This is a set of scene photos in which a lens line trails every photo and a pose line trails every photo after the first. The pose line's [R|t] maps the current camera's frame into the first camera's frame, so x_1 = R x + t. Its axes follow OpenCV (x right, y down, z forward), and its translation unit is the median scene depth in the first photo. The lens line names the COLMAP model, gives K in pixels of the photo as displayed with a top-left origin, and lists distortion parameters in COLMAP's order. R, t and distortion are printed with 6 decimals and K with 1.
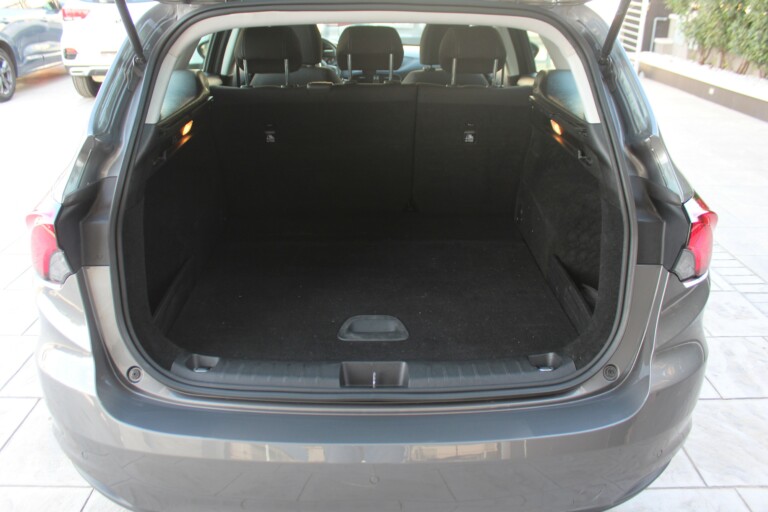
lens RADIAL K [[687.5, 0, 384.0], [0, 687.5, 256.0], [0, 0, 1]] dist [-0.166172, 0.161660]
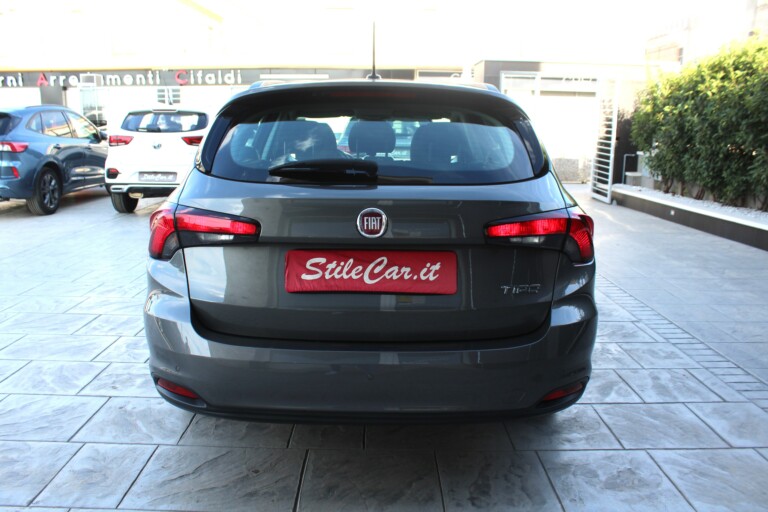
lens RADIAL K [[687.5, 0, 384.0], [0, 687.5, 256.0], [0, 0, 1]] dist [-0.166172, 0.161660]
pose [[0.999916, 0.012896, -0.001155, 0.001652], [-0.012849, 0.977382, -0.211090, 0.069586], [-0.001593, 0.211087, 0.977466, -0.102091]]
